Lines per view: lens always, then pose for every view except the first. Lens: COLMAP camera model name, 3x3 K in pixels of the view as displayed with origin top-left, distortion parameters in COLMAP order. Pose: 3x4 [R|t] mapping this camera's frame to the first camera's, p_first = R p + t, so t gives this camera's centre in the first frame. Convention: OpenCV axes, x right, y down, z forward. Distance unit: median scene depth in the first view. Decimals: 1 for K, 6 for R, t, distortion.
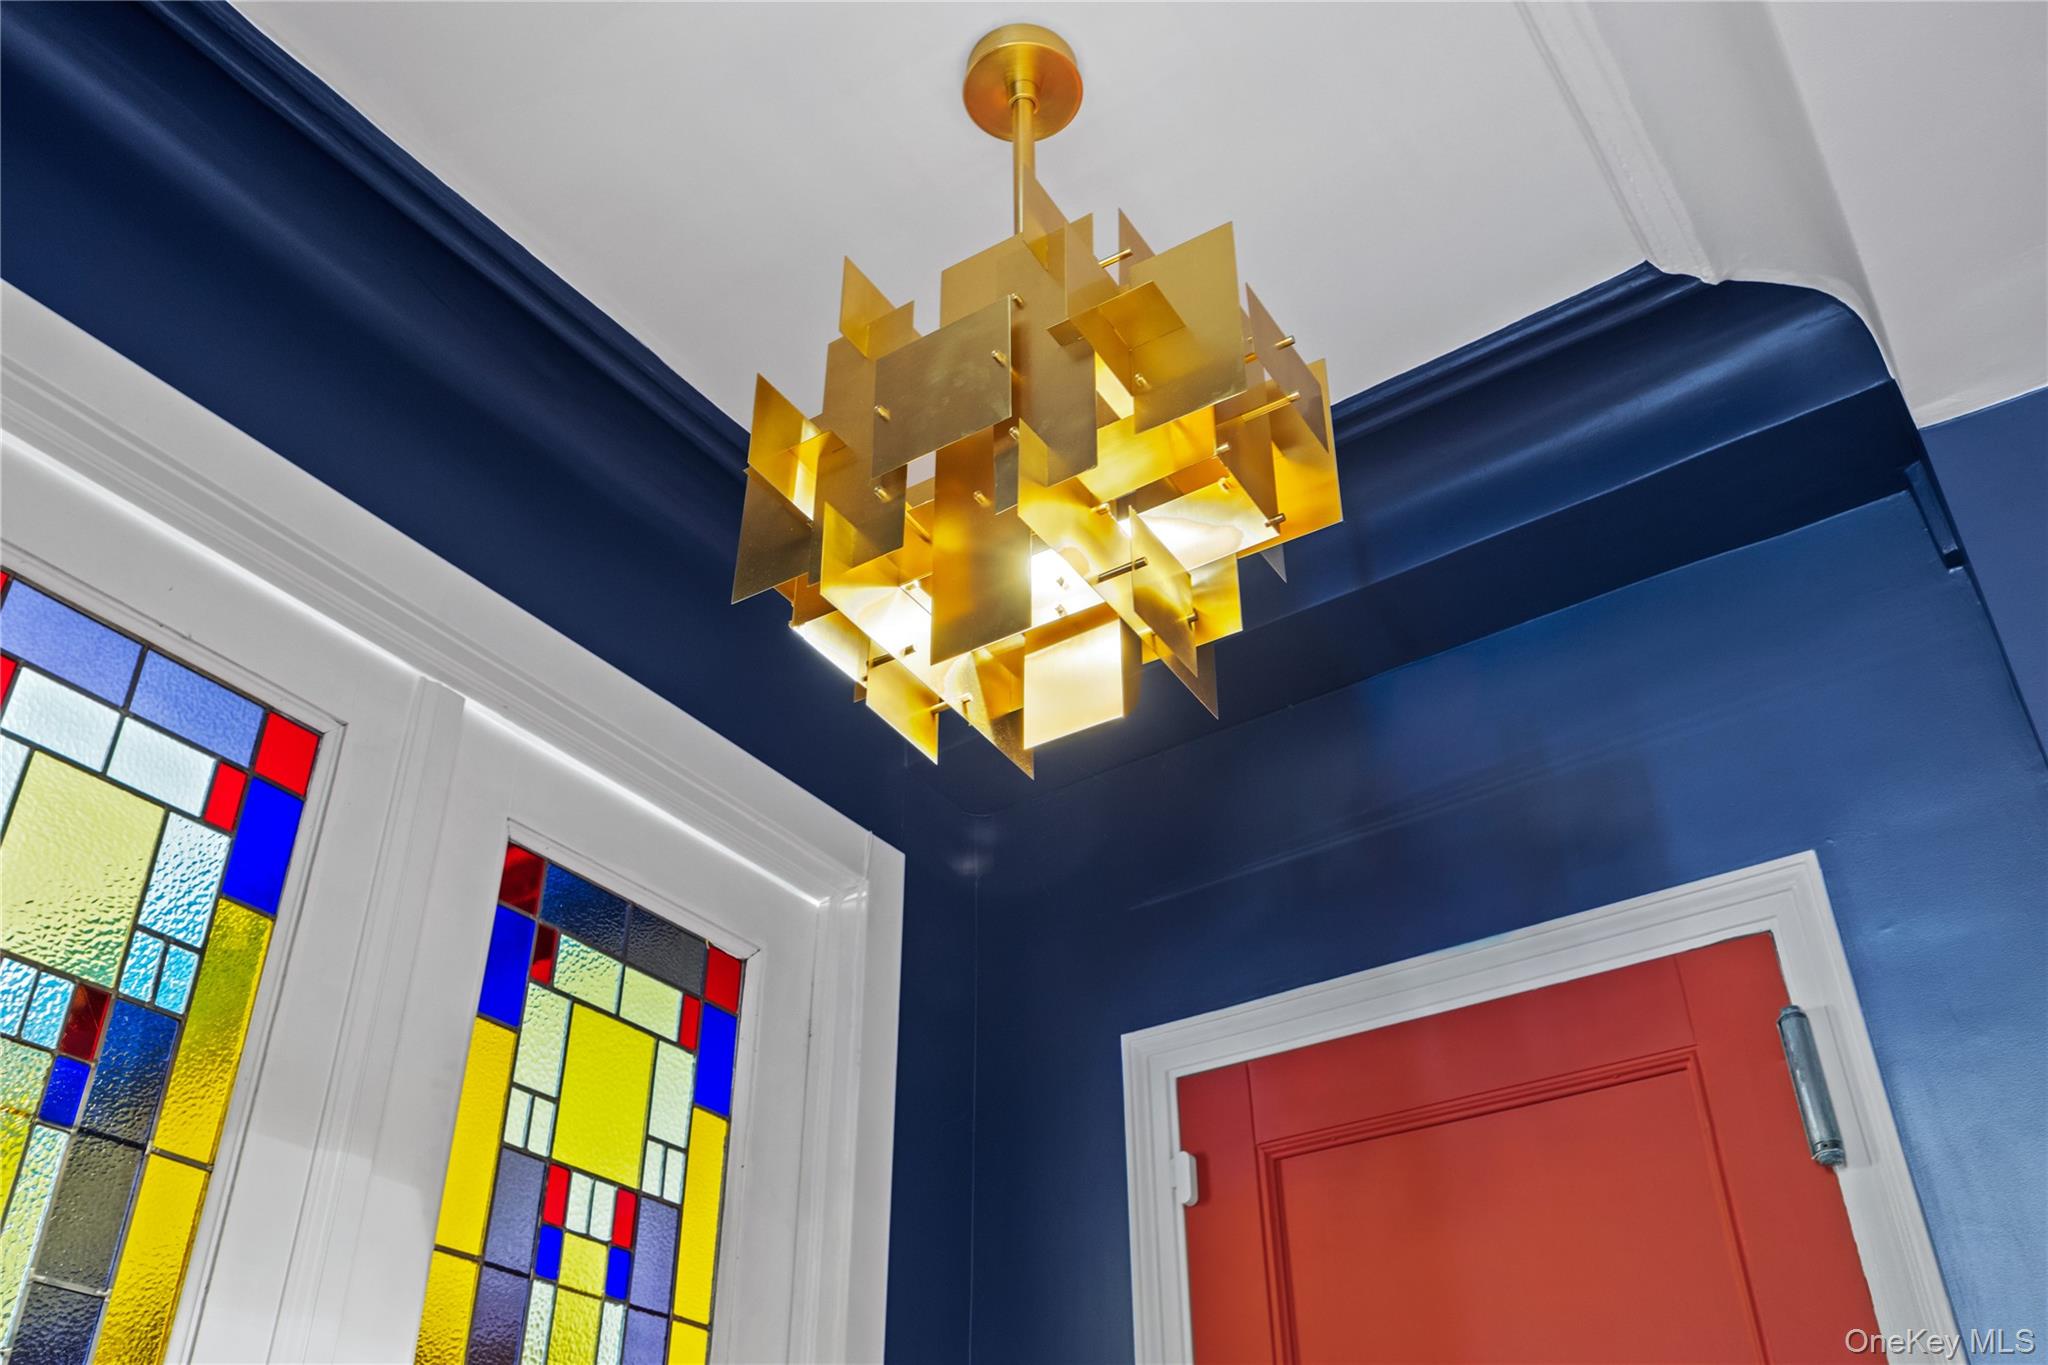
lens RADIAL K [[1735.6, 0, 1024.0], [0, 1735.6, 682.5], [0, 0, 1]] dist [-0.057257, -0.002208]
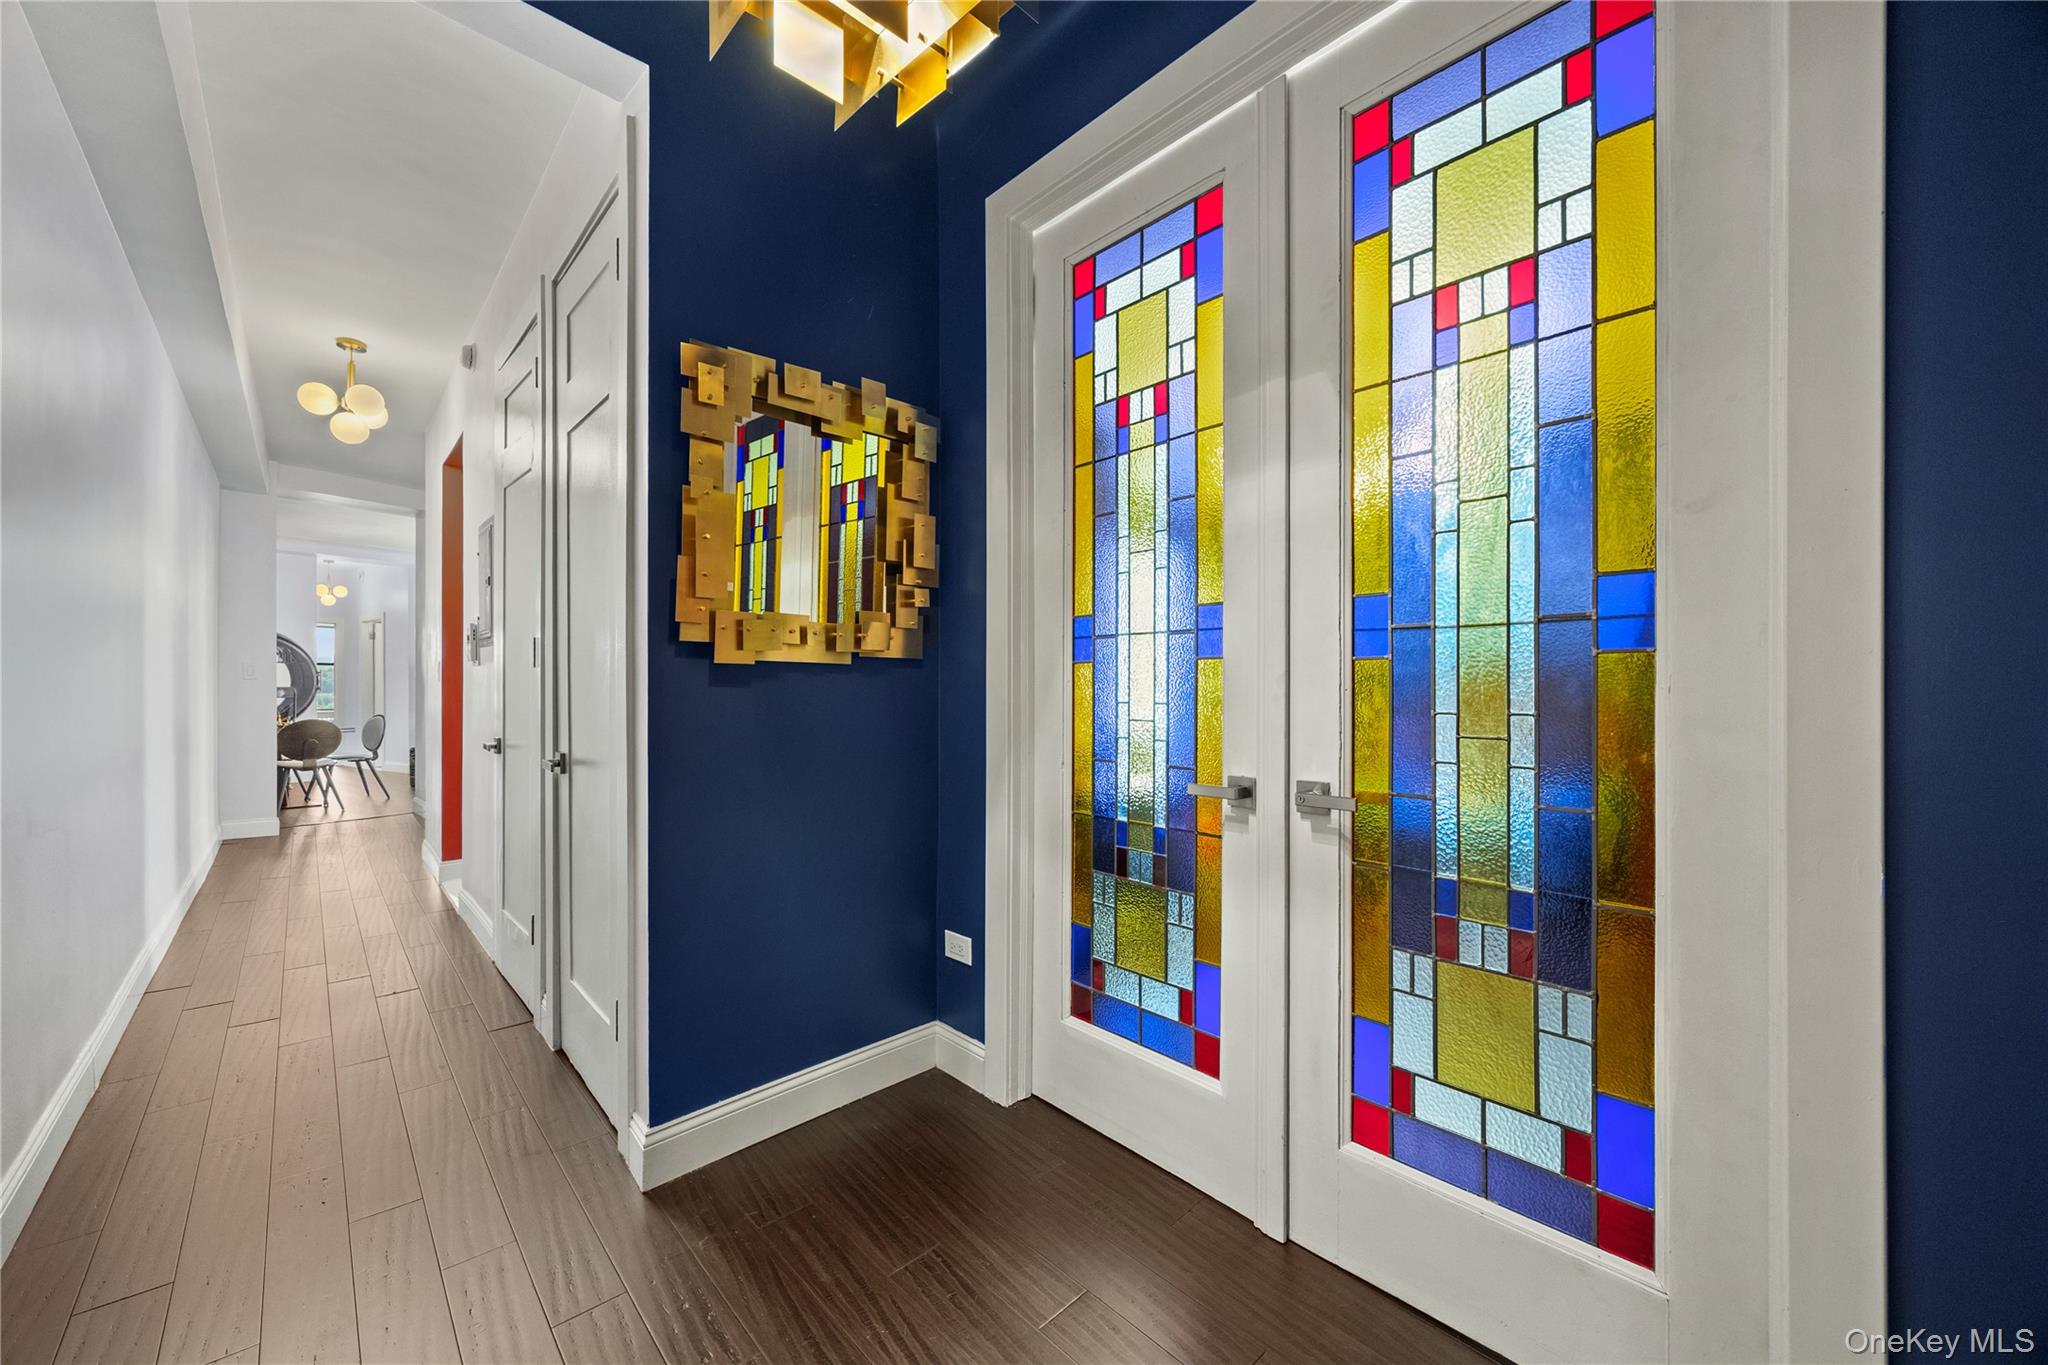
lens RADIAL K [[828.7, 0, 1024.0], [0, 828.7, 682.5], [0, 0, 1]] dist [0.077554, -0.000059]
pose [[-0.194804, 0.009013, -0.980801, 0.700887], [0.560871, 0.821364, -0.103851, 0.570001], [0.804659, -0.570333, -0.165060, 0.830940]]
